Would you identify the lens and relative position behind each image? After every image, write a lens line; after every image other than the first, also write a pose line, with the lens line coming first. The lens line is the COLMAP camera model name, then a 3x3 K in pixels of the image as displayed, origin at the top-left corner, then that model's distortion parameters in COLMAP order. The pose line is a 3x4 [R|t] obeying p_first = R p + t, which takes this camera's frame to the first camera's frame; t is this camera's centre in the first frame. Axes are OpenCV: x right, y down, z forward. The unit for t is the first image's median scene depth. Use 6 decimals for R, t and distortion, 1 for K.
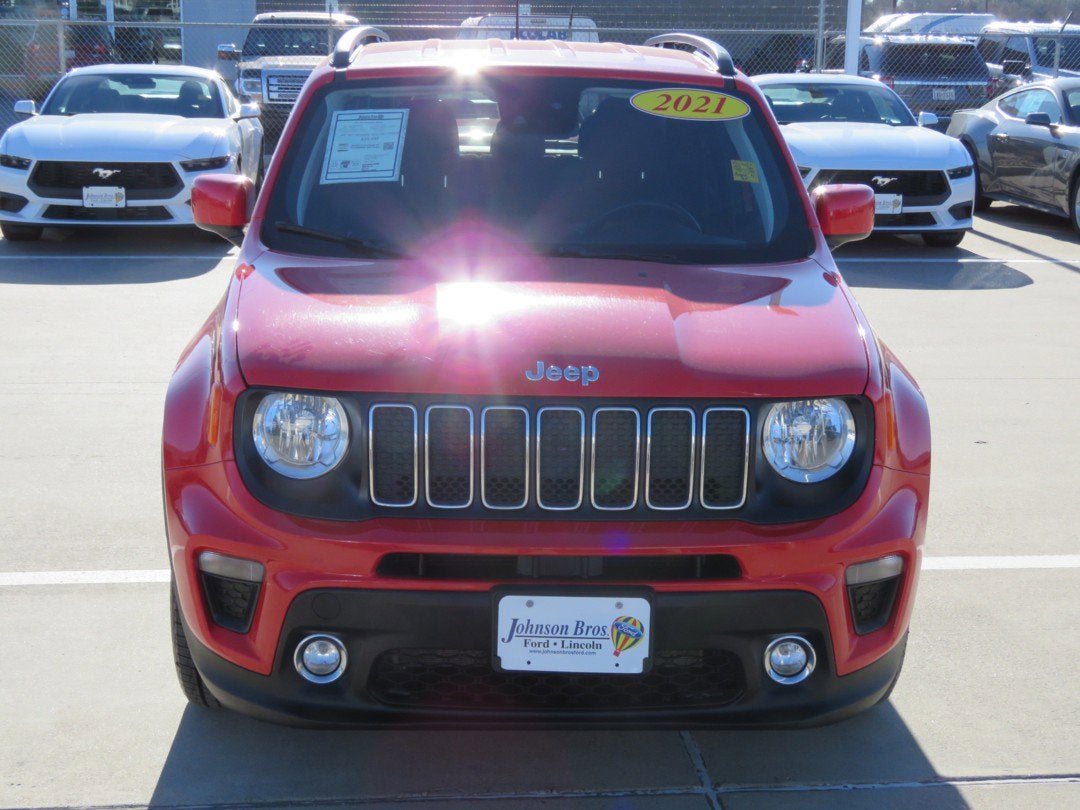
lens RADIAL K [[1659.3, 0, 540.0], [0, 1659.3, 405.0], [0, 0, 1]] dist [-0.059970, -0.000294]
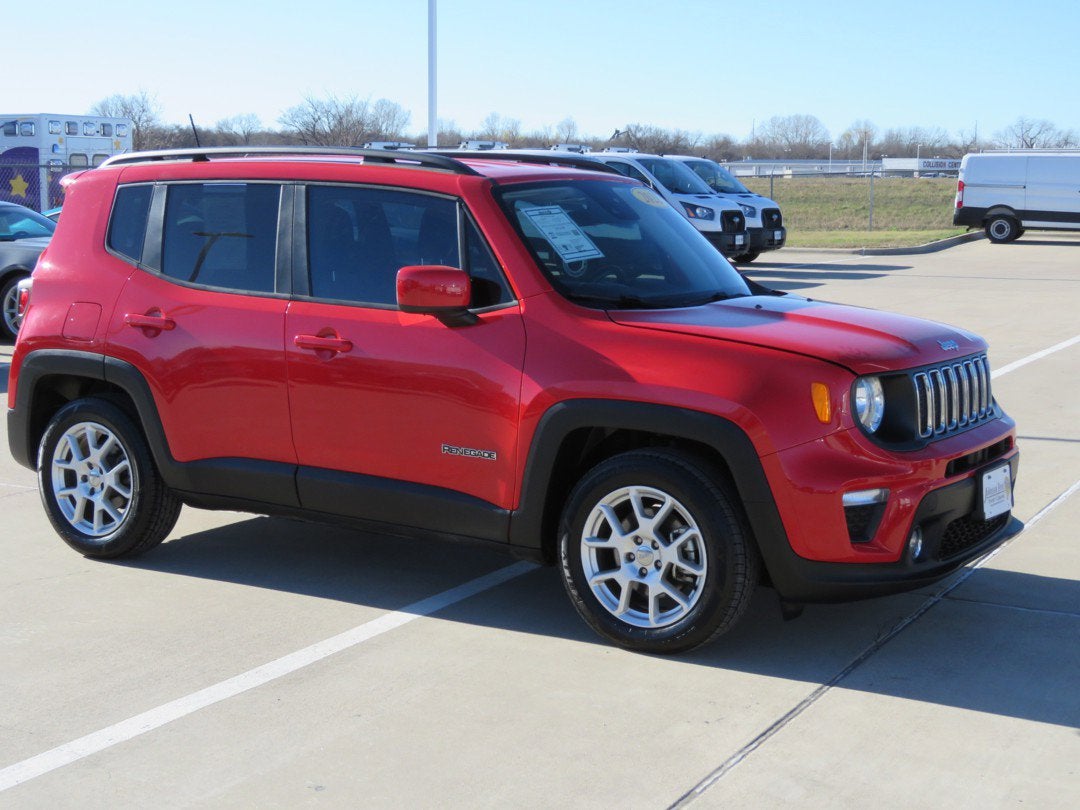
lens RADIAL K [[1659.3, 0, 540.0], [0, 1659.3, 405.0], [0, 0, 1]] dist [-0.059970, -0.000294]
pose [[0.584272, -0.128298, 0.801353, -1.599399], [0.181934, 0.983000, 0.024731, -0.078883], [-0.790902, 0.131343, 0.597681, 0.331258]]
